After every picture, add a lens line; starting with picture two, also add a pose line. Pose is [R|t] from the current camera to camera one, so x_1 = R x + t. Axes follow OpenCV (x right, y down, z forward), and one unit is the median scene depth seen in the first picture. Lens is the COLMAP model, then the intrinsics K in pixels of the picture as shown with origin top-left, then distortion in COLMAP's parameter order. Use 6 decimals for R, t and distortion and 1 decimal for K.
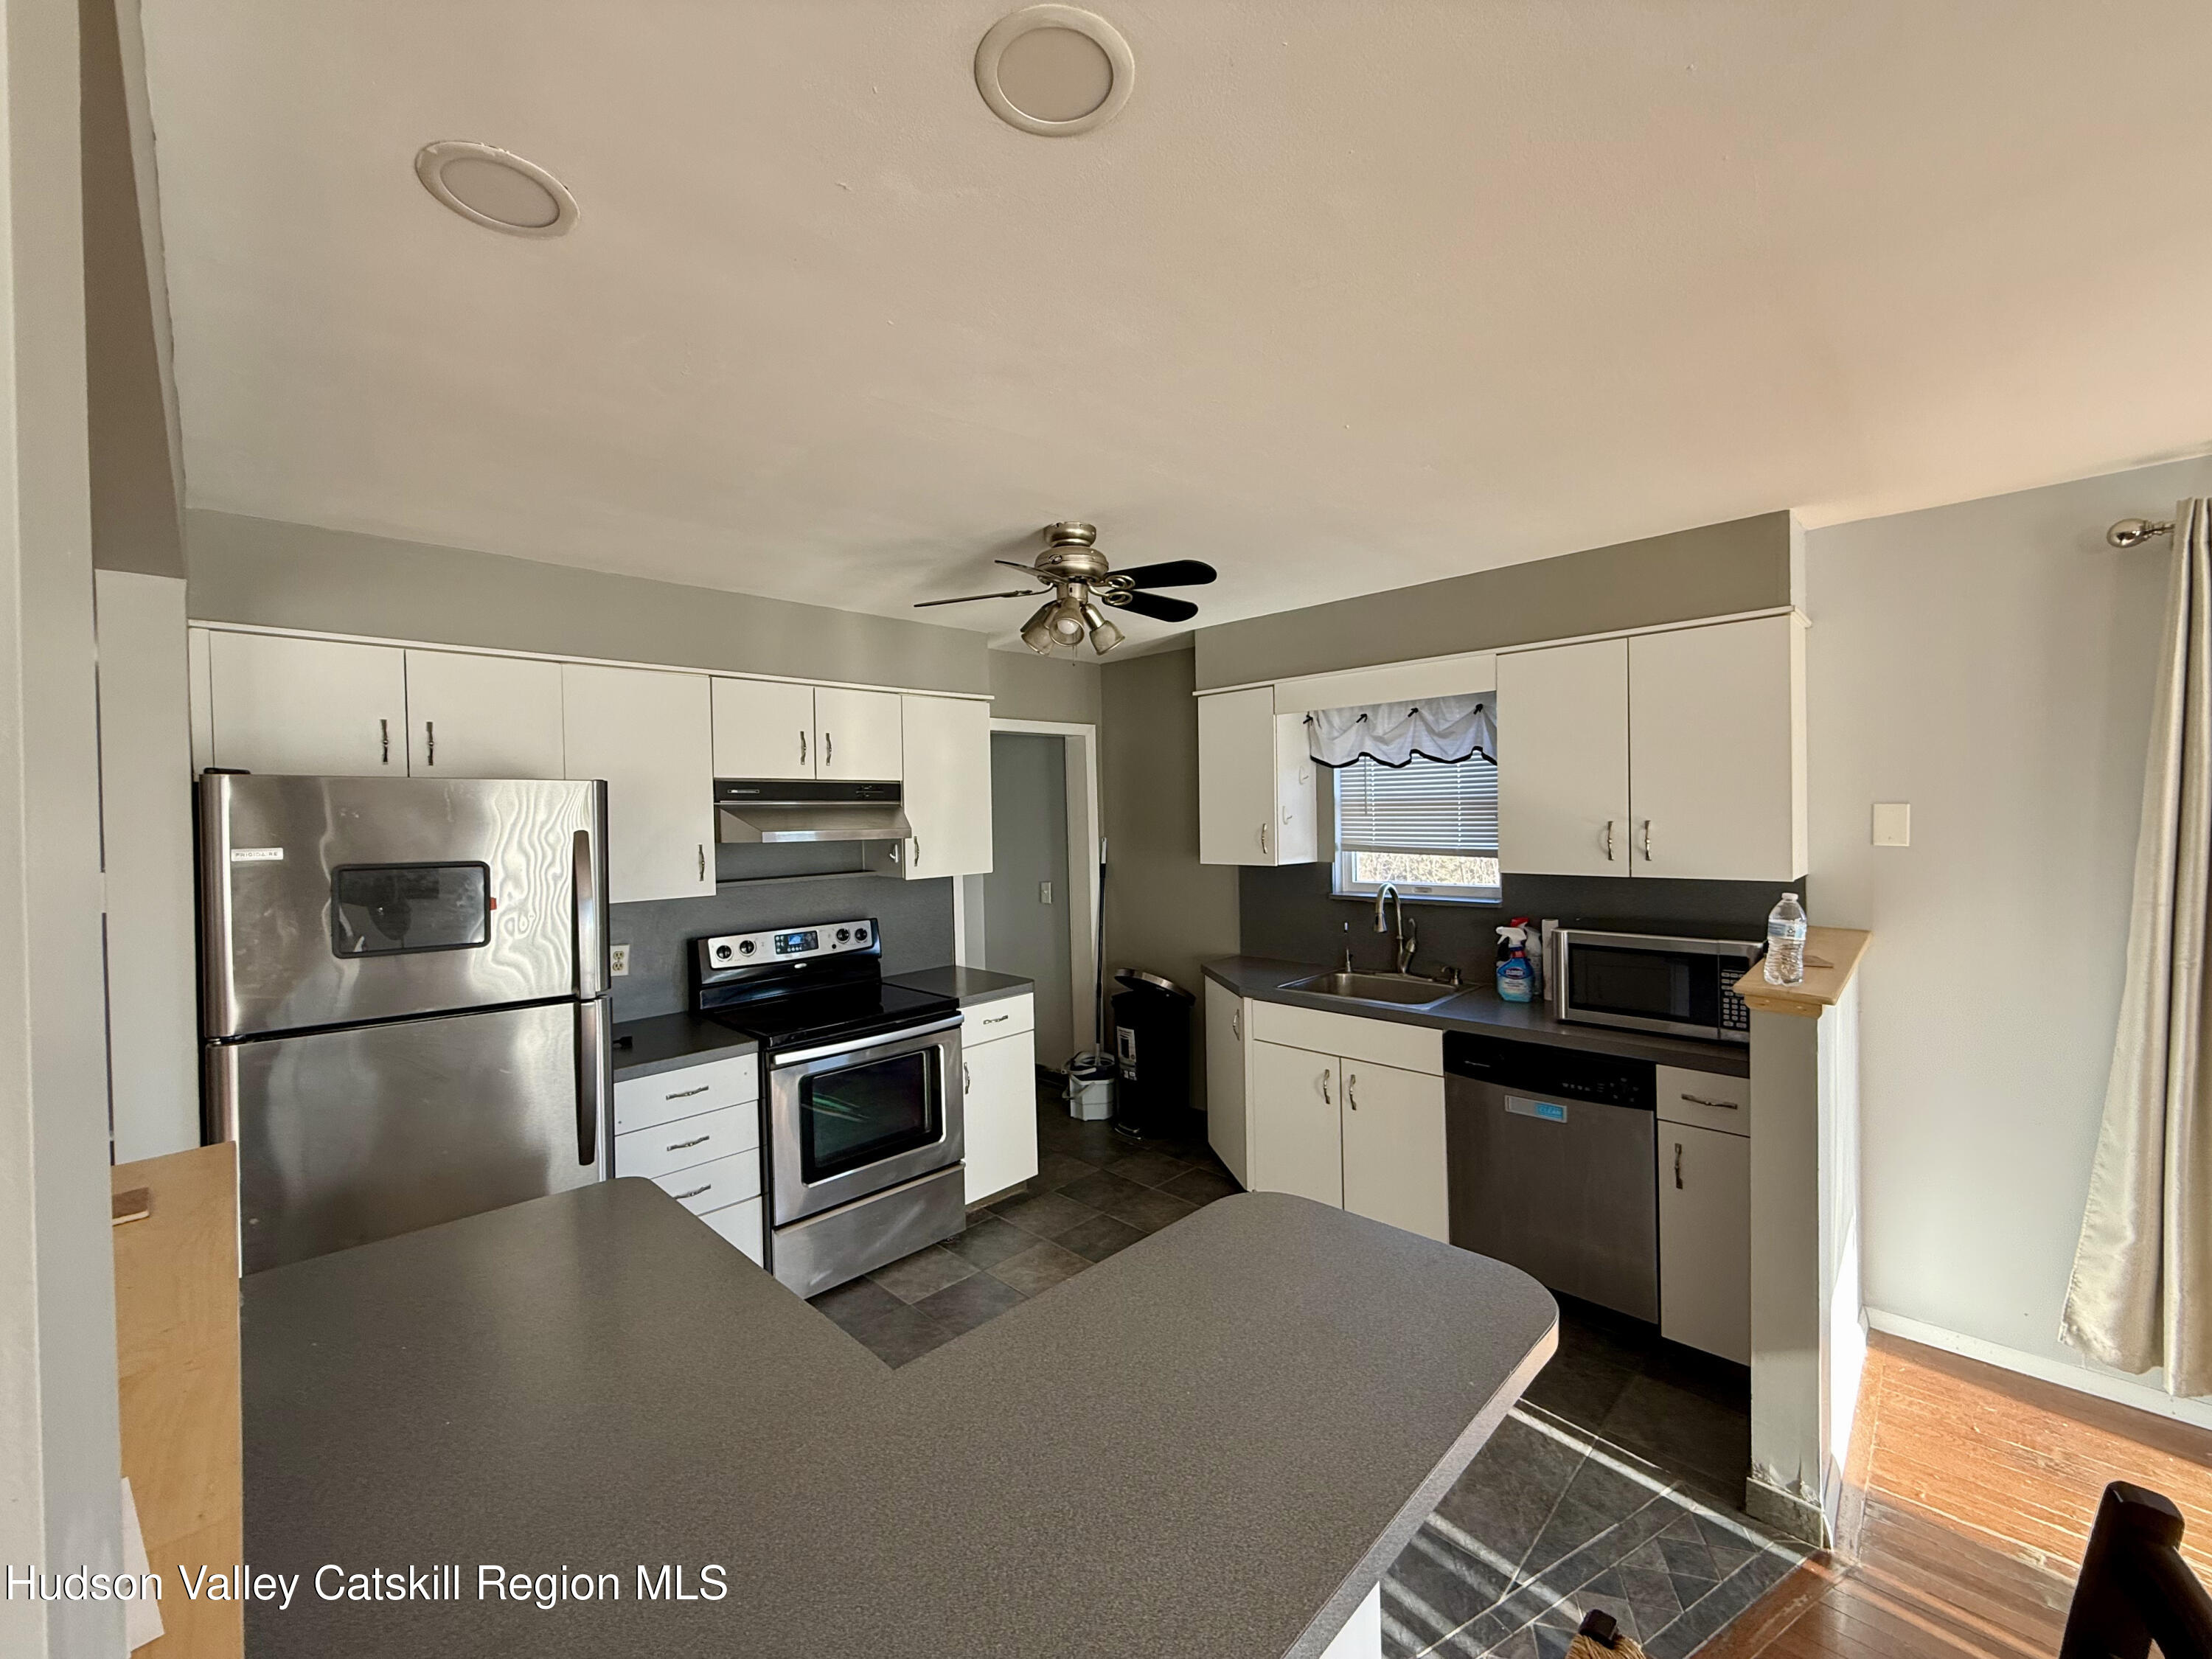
lens RADIAL K [[882.3, 0, 1098.0], [0, 882.3, 829.2], [0, 0, 1]] dist [-0.000669, -0.000059]
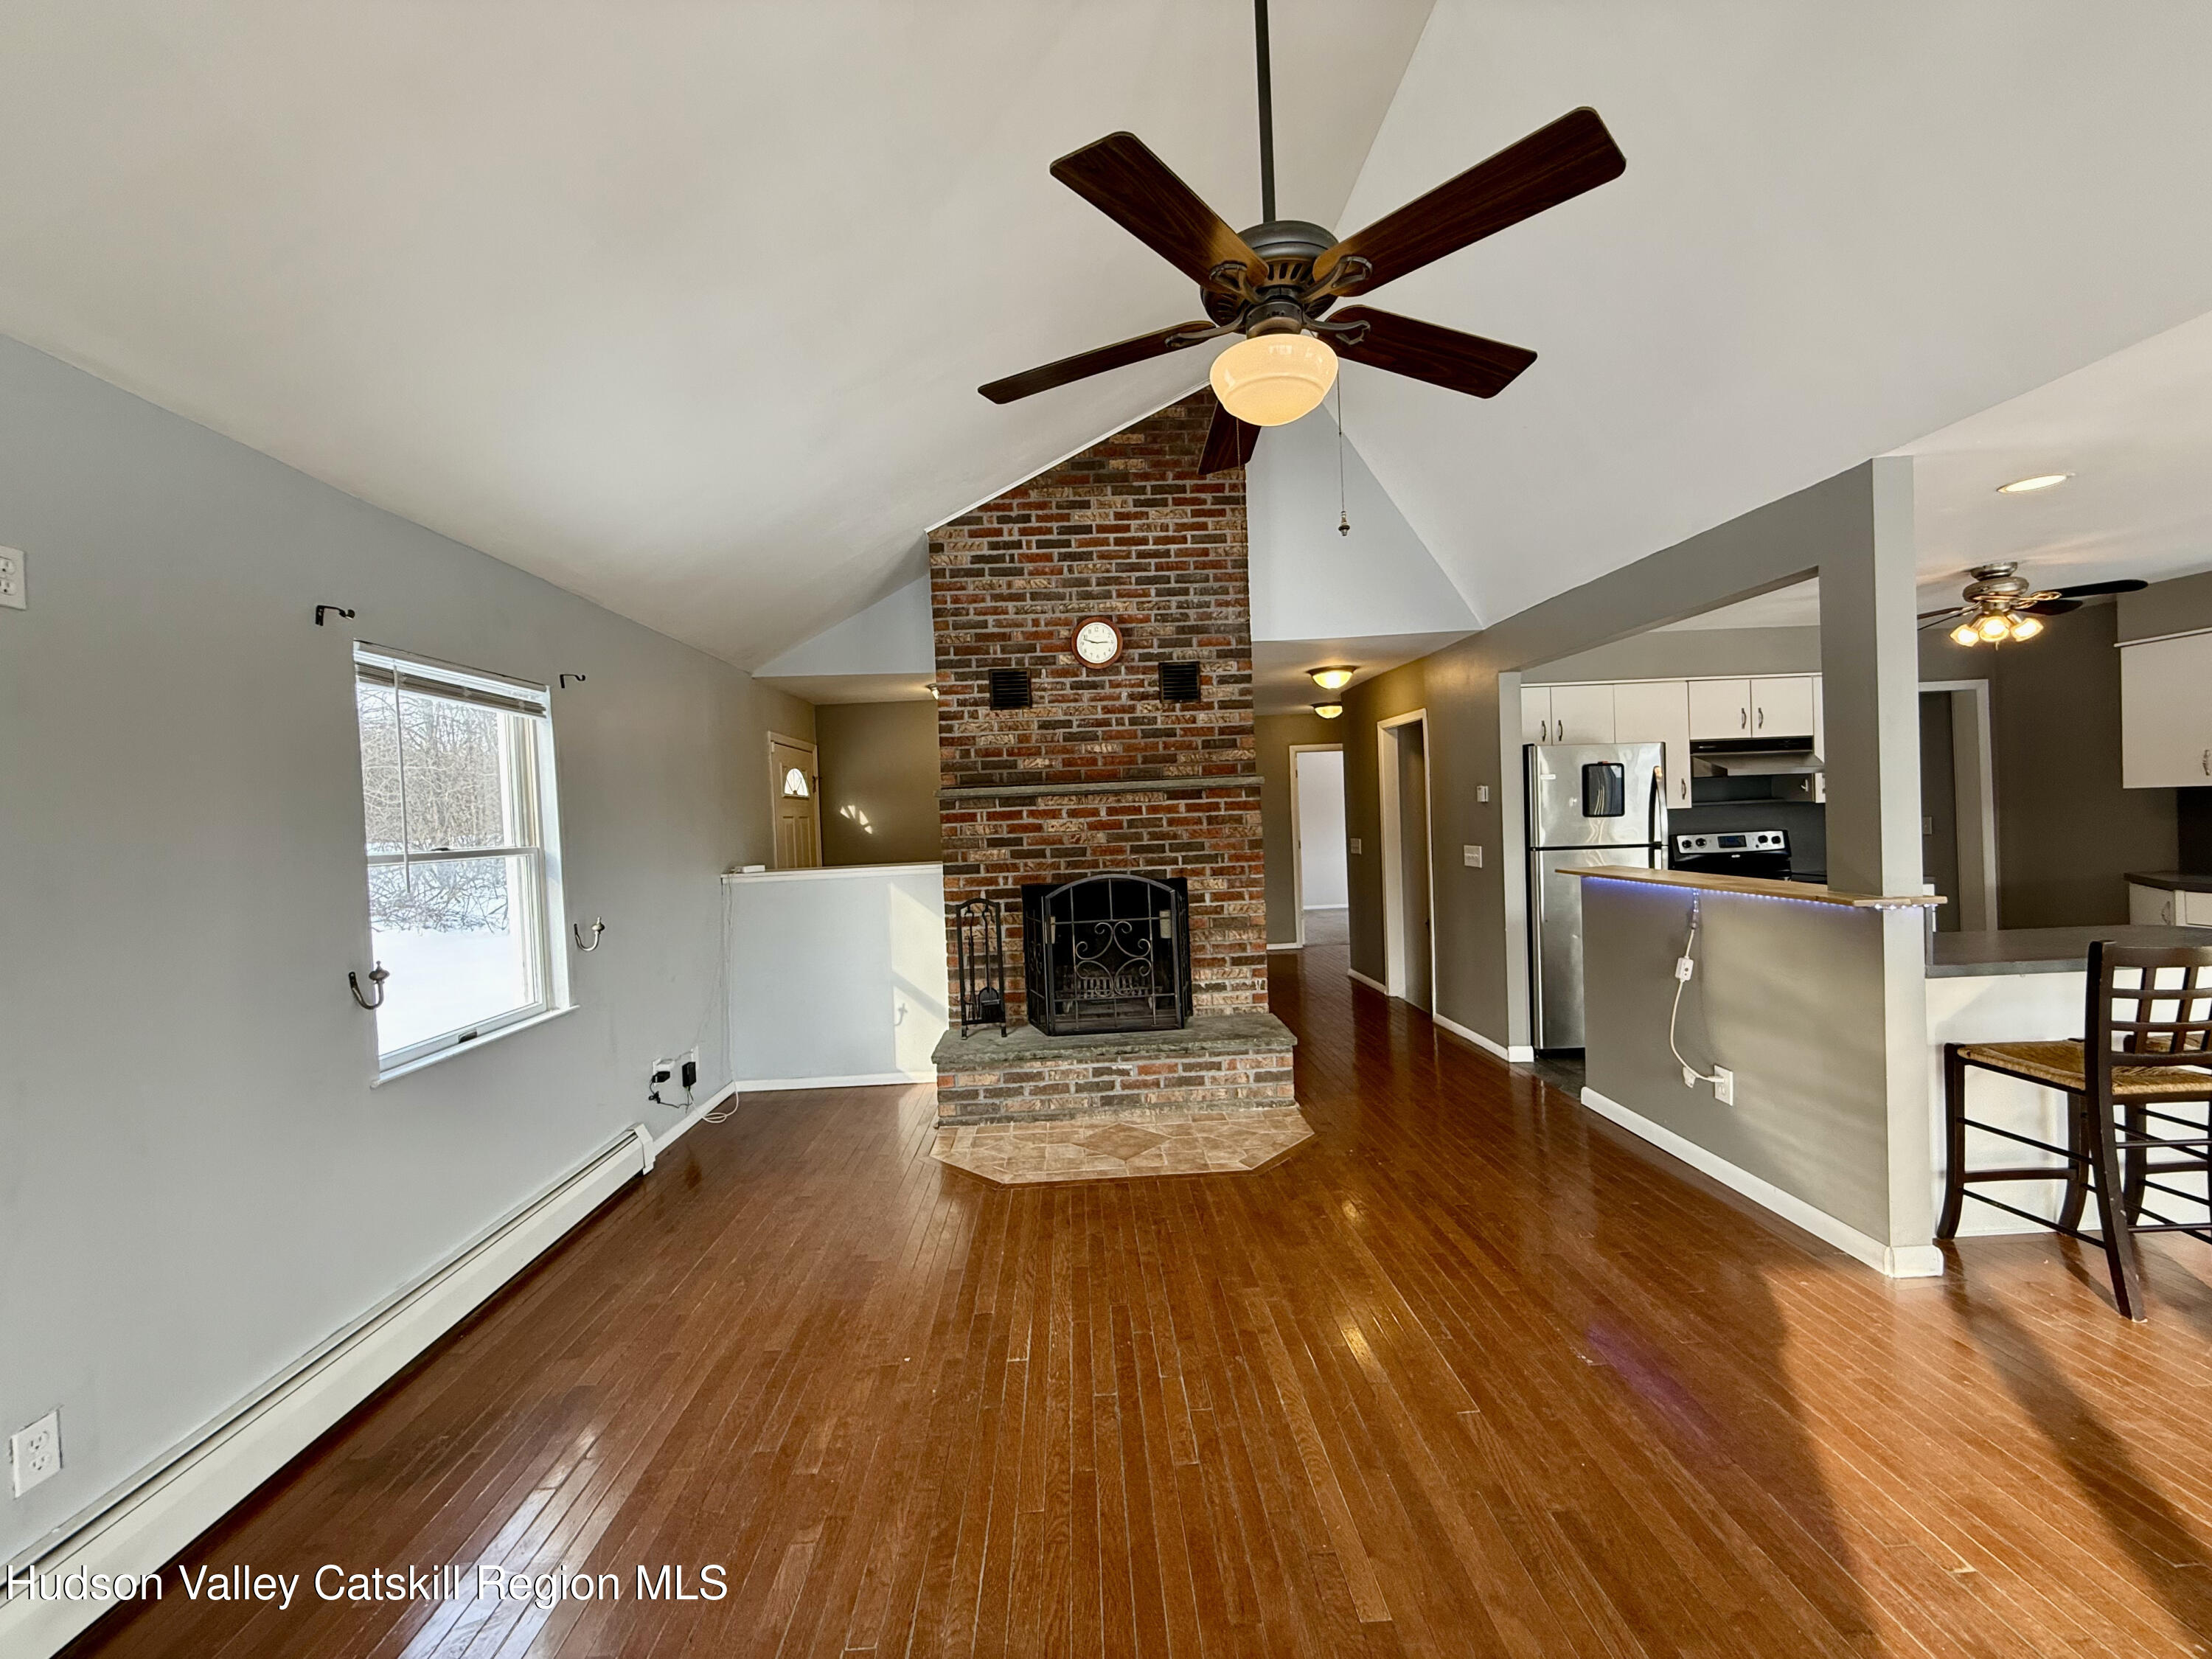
lens RADIAL K [[877.8, 0, 1095.7], [0, 877.8, 831.0], [0, 0, 1]] dist [0.000078, -0.000142]
pose [[0.725697, 0.000253, -0.688014, -0.089063], [0.017042, 0.999687, 0.018343, 0.062924], [0.687803, -0.025037, 0.725465, -0.968352]]
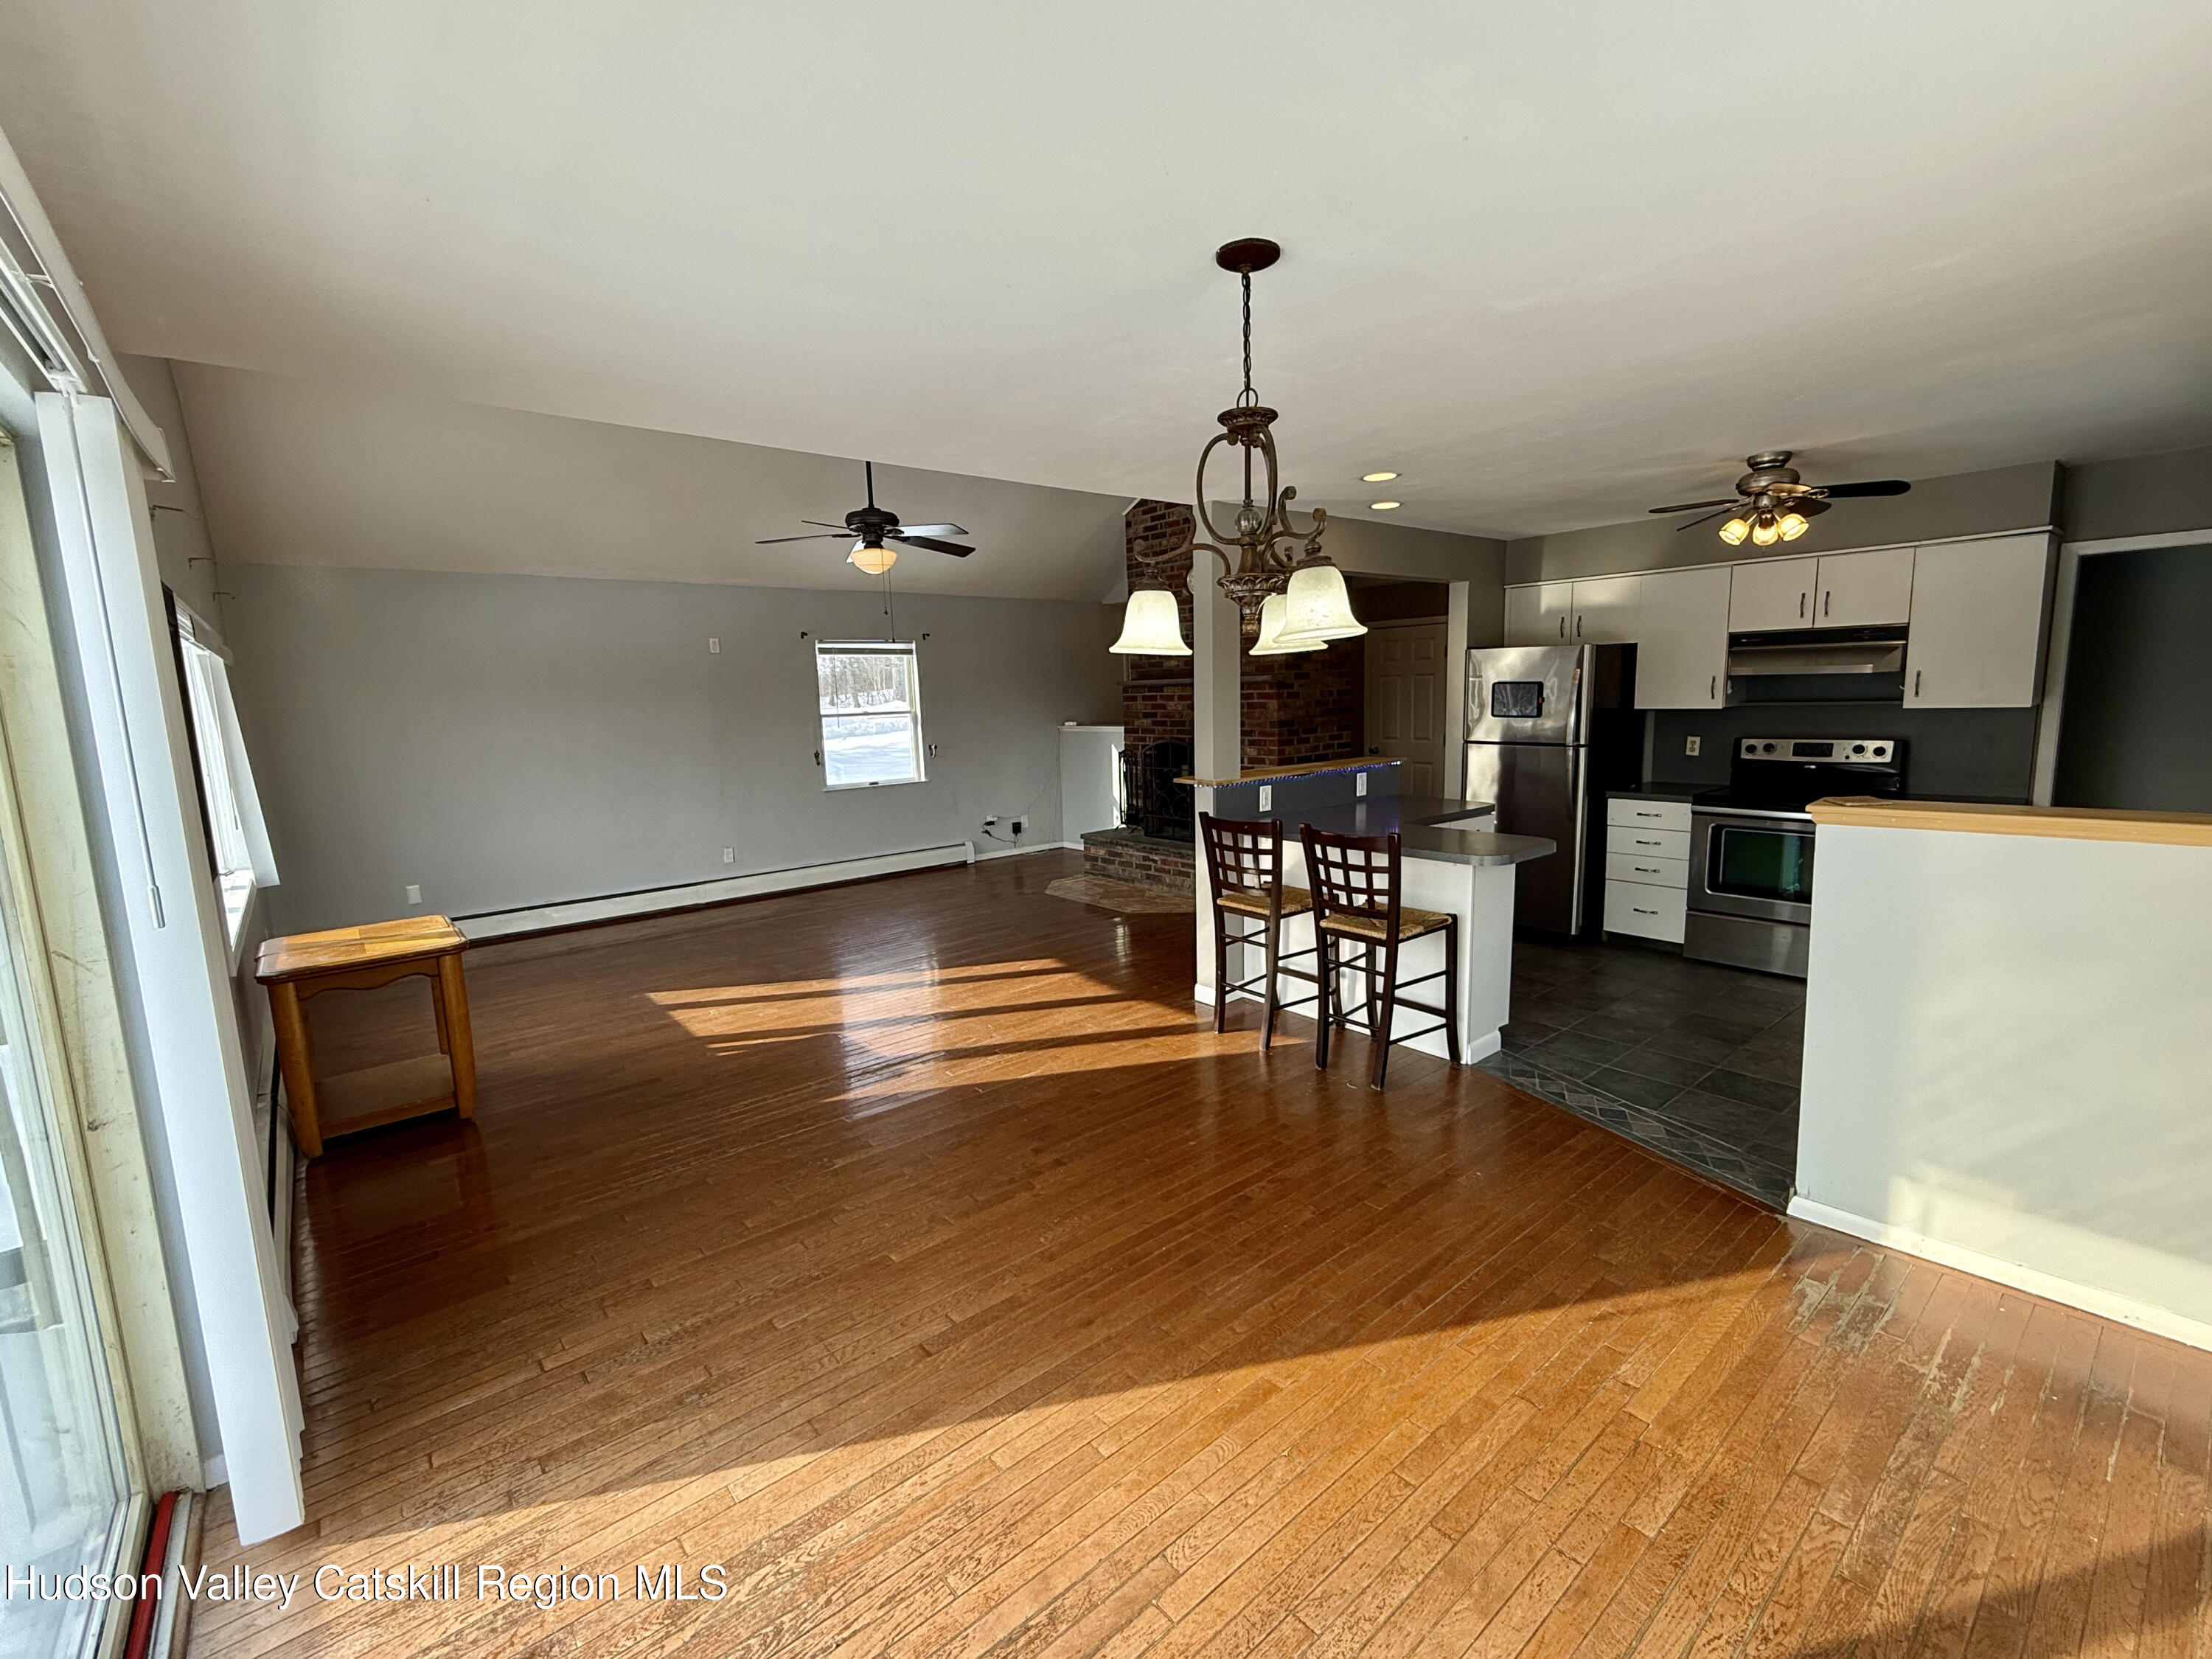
lens RADIAL K [[959.0, 0, 1105.0], [0, 959.0, 832.2], [0, 0, 1]] dist [0.000461, -0.000640]
pose [[-0.091672, 0.169121, -0.981323, 1.274612], [0.016647, 0.985595, 0.168302, -0.013409], [0.995650, -0.000907, -0.093167, 0.058113]]
